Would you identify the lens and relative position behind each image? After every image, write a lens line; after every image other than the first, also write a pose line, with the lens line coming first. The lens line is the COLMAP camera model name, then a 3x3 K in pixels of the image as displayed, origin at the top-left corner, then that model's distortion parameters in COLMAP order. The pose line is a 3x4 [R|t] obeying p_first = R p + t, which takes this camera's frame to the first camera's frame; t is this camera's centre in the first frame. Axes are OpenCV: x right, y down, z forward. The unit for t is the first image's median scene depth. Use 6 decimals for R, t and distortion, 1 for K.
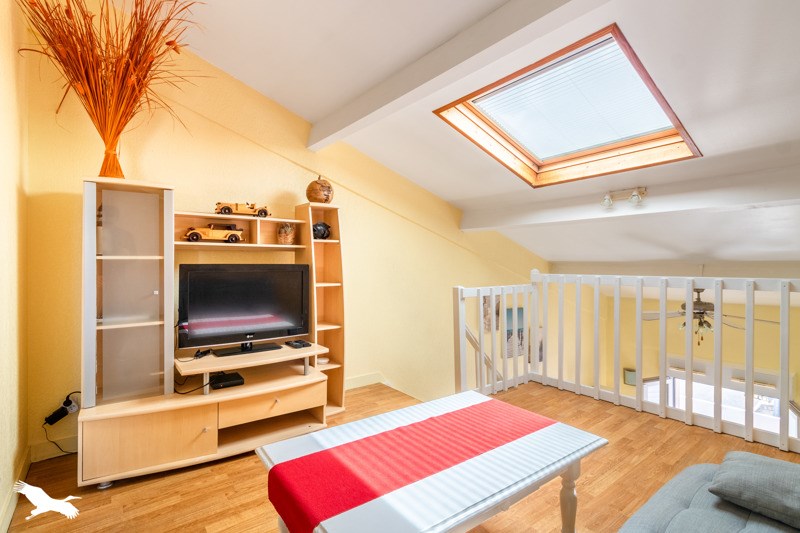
lens RADIAL K [[379.1, 0, 400.0], [0, 379.1, 266.5], [0, 0, 1]] dist [-0.002295, -0.000451]
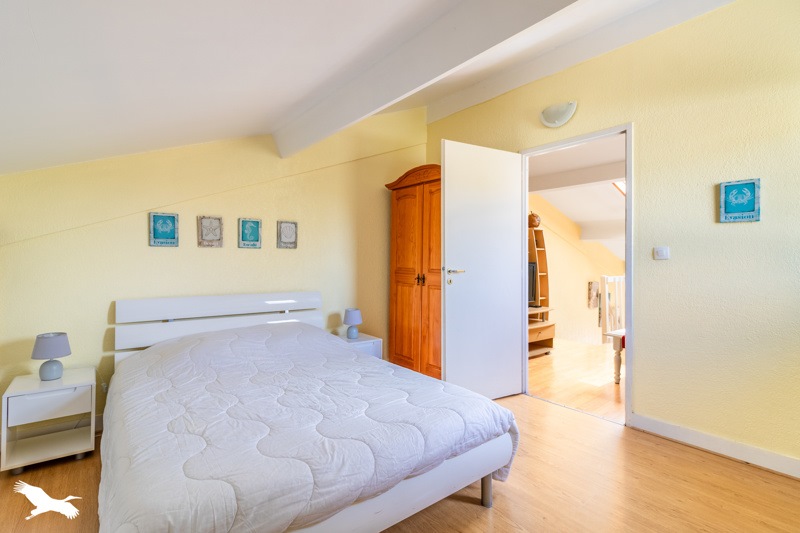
lens RADIAL K [[379.1, 0, 400.0], [0, 379.1, 266.5], [0, 0, 1]] dist [-0.002295, -0.000451]
pose [[0.999424, 0.003027, 0.033793, -0.886816], [-0.003112, 0.999992, 0.002476, 0.010698], [-0.033785, -0.002579, 0.999426, -0.726179]]
